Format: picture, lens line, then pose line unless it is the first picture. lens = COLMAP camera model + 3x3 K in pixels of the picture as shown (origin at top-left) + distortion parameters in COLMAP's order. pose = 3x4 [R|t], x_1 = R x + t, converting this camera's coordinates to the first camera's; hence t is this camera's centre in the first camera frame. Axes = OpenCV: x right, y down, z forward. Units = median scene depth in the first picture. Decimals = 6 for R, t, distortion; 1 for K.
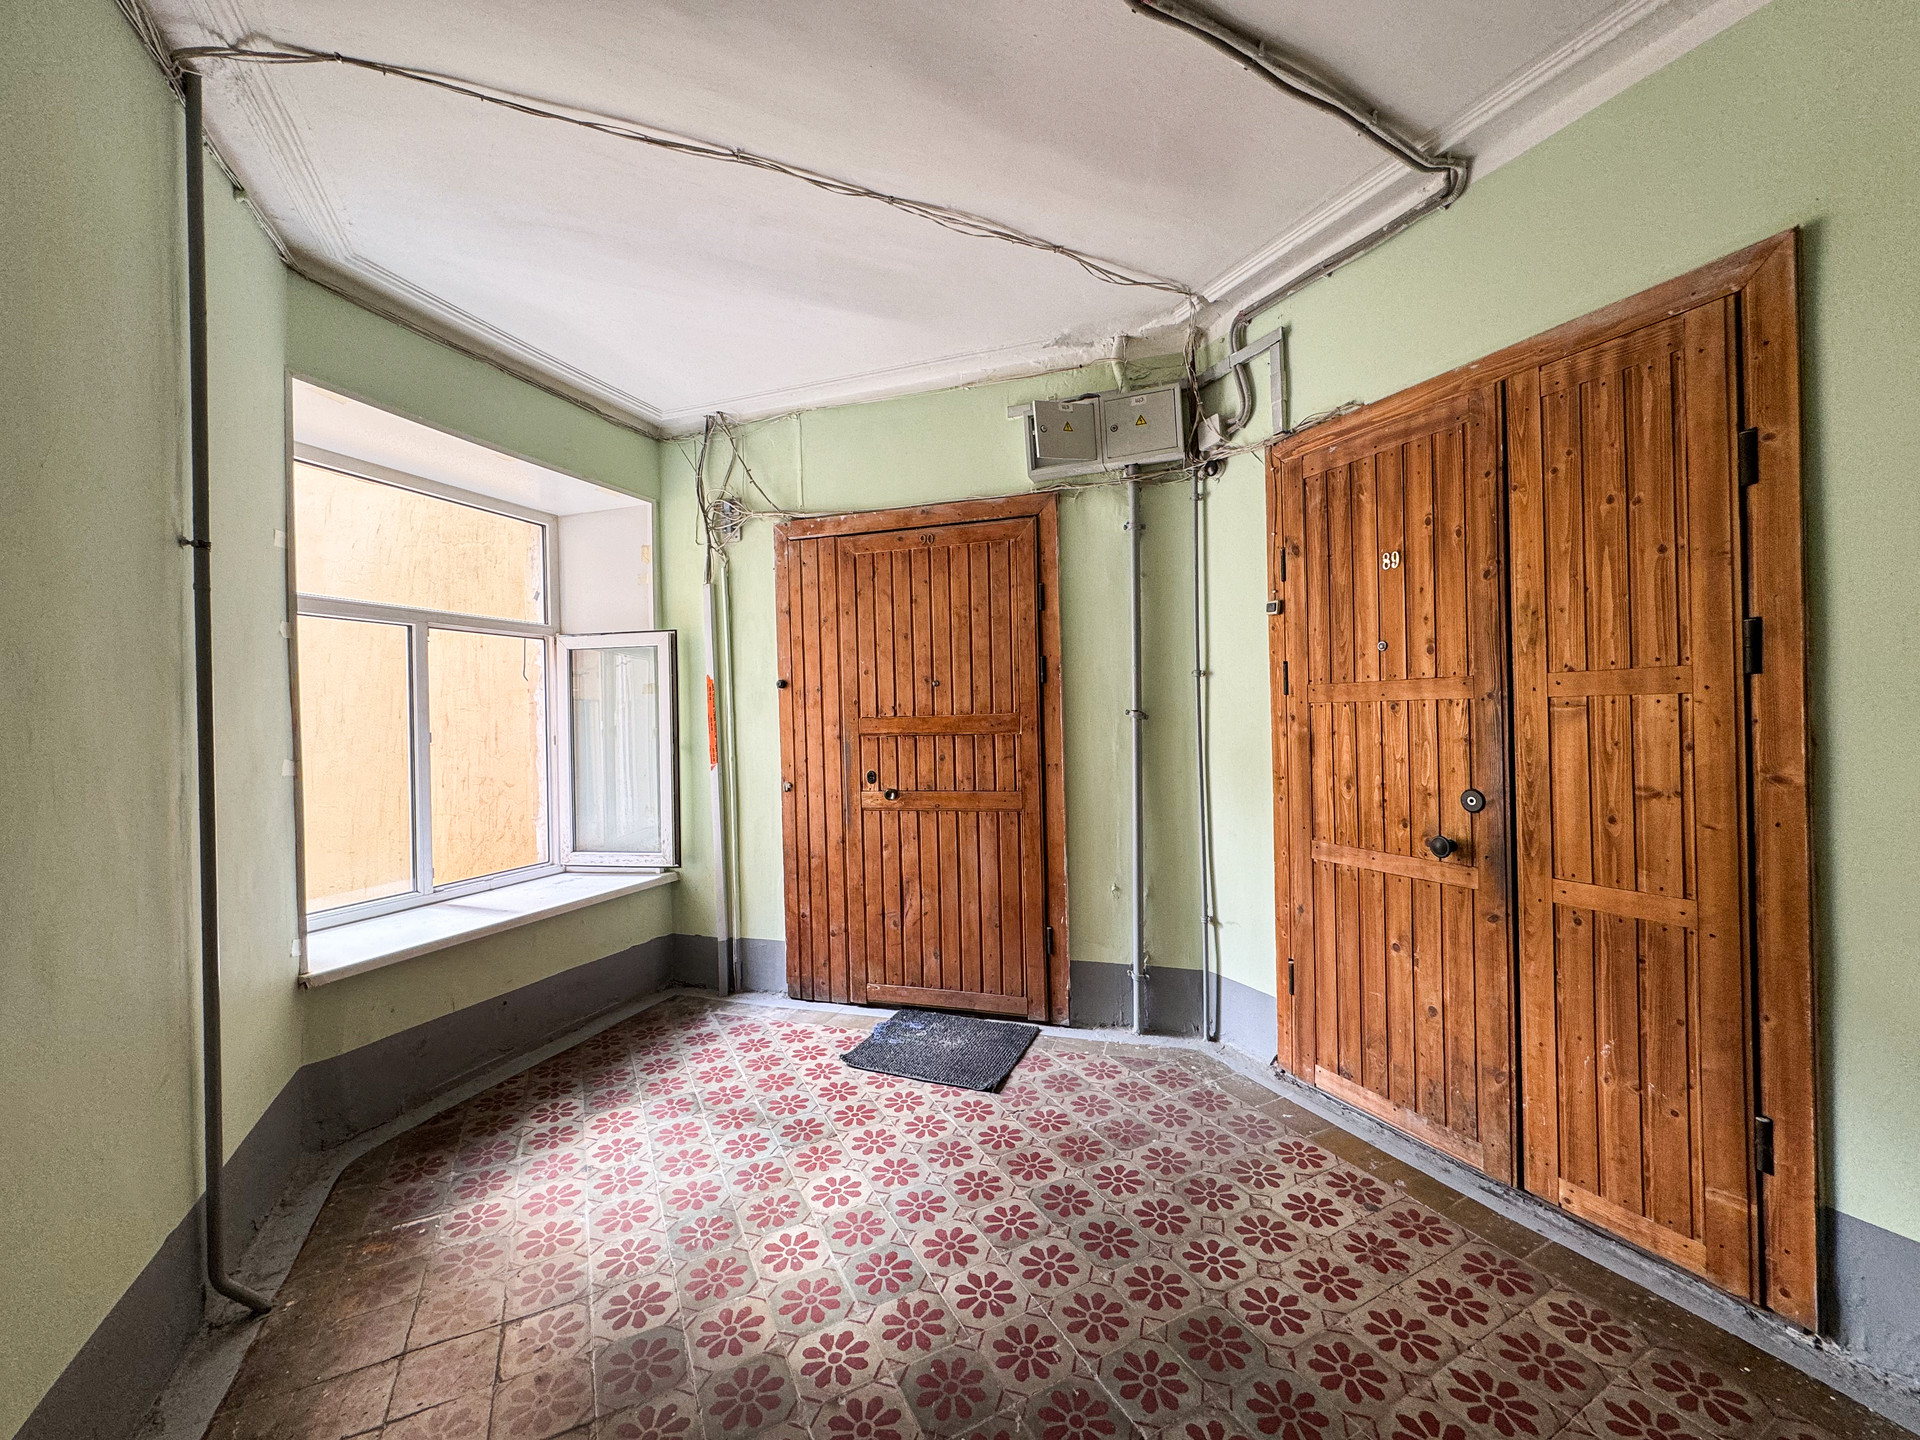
lens RADIAL K [[764.8, 0, 958.0], [0, 764.8, 719.9], [0, 0, 1]] dist [-0.001665, 0.000572]
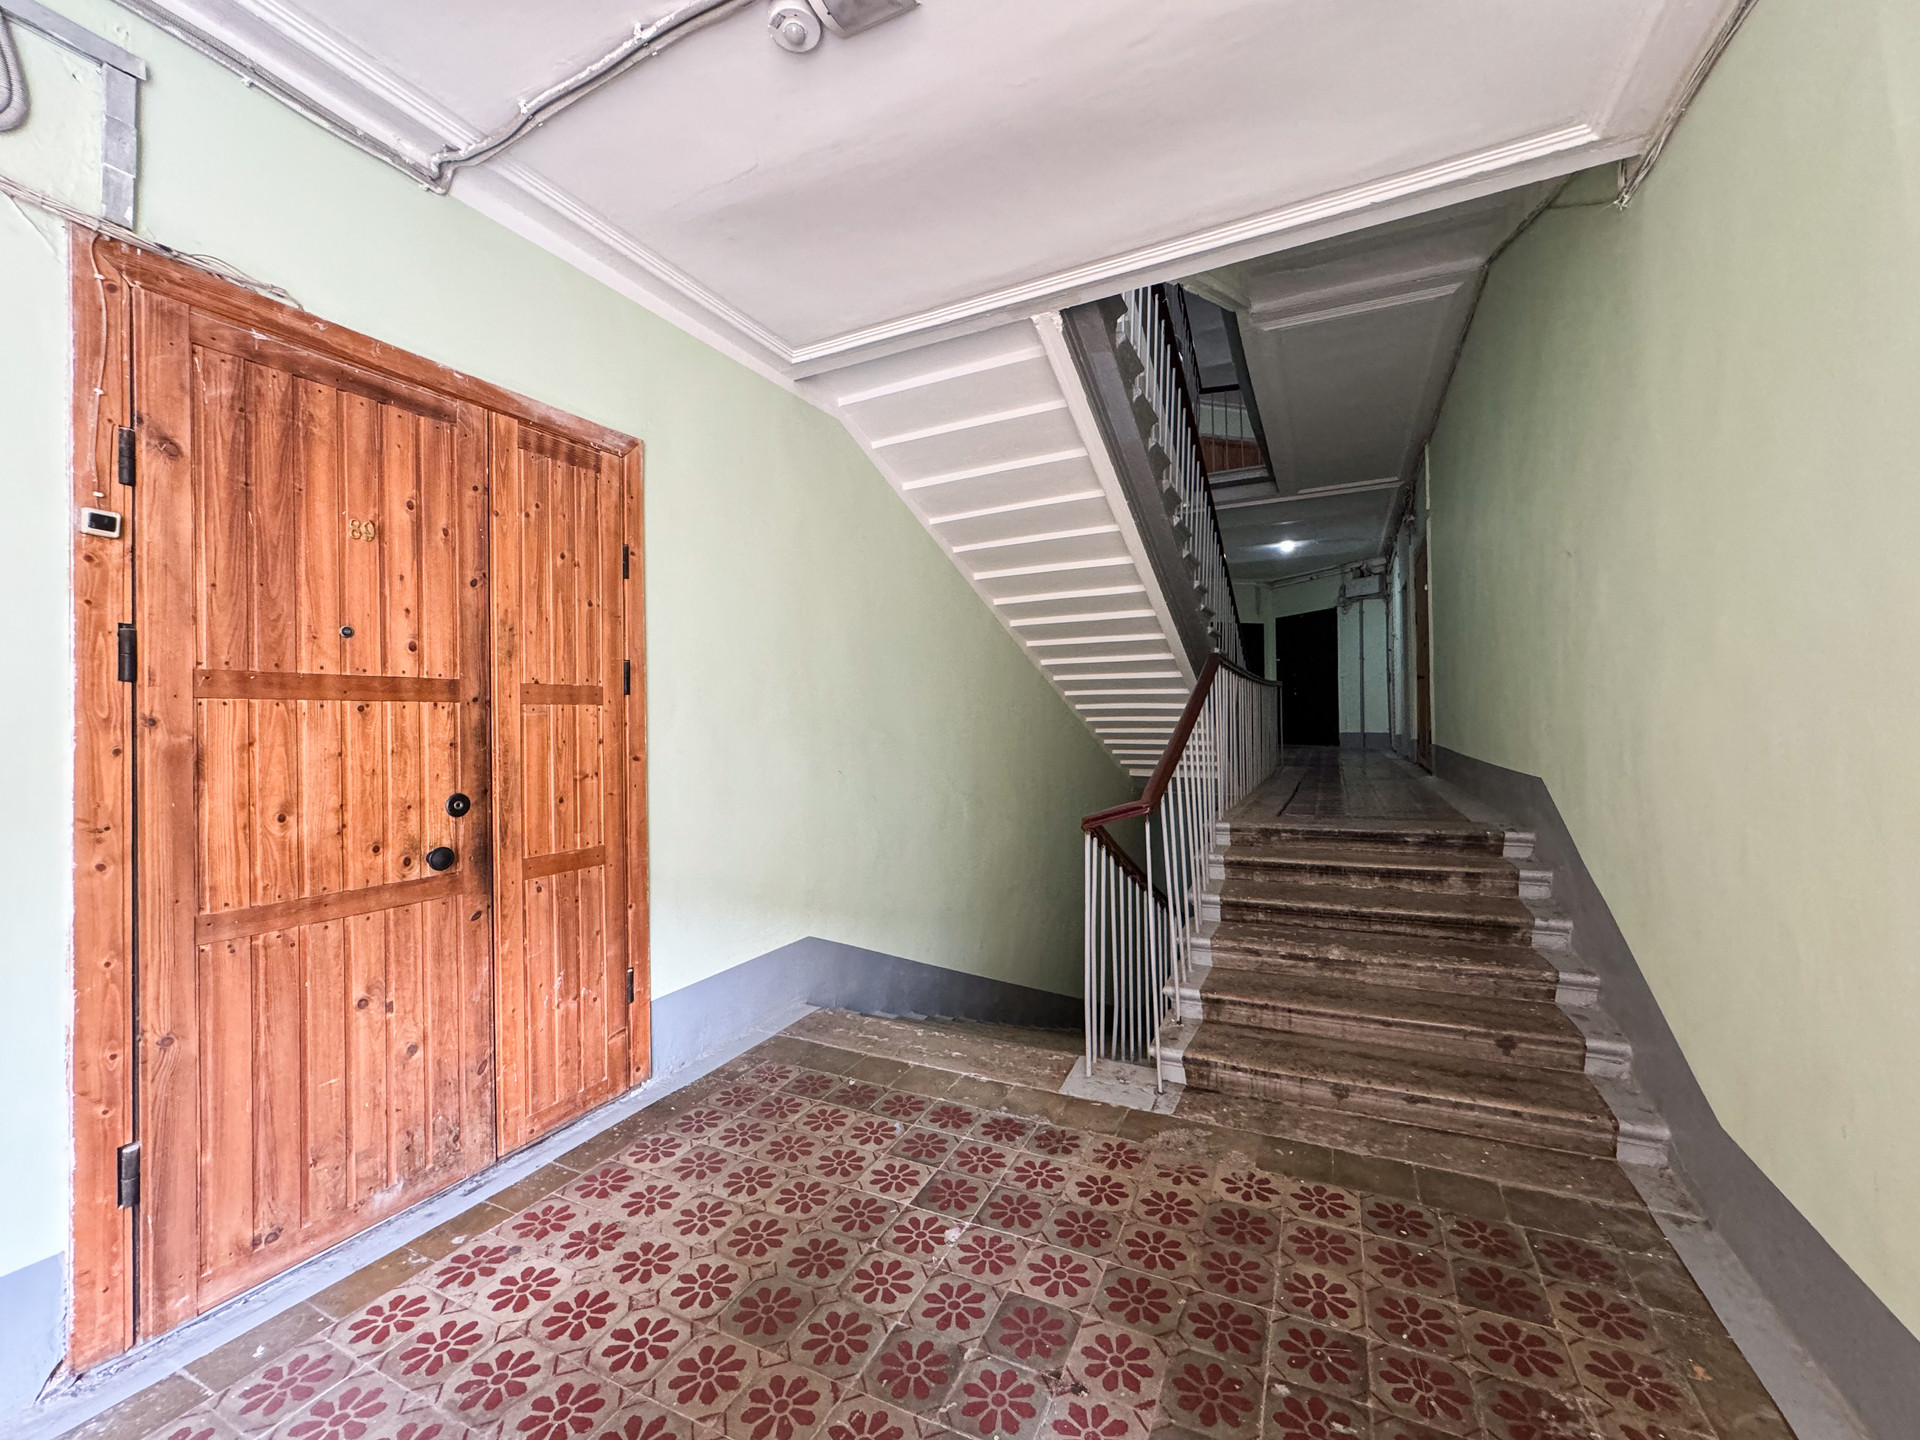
lens RADIAL K [[764.8, 0, 959.0], [0, 764.8, 715.9], [0, 0, 1]] dist [-0.001665, 0.000572]
pose [[-0.602498, 0.037660, 0.797232, -0.521760], [0.032238, 0.999219, -0.022837, 0.034113], [-0.797469, 0.011942, -0.603241, 1.091689]]
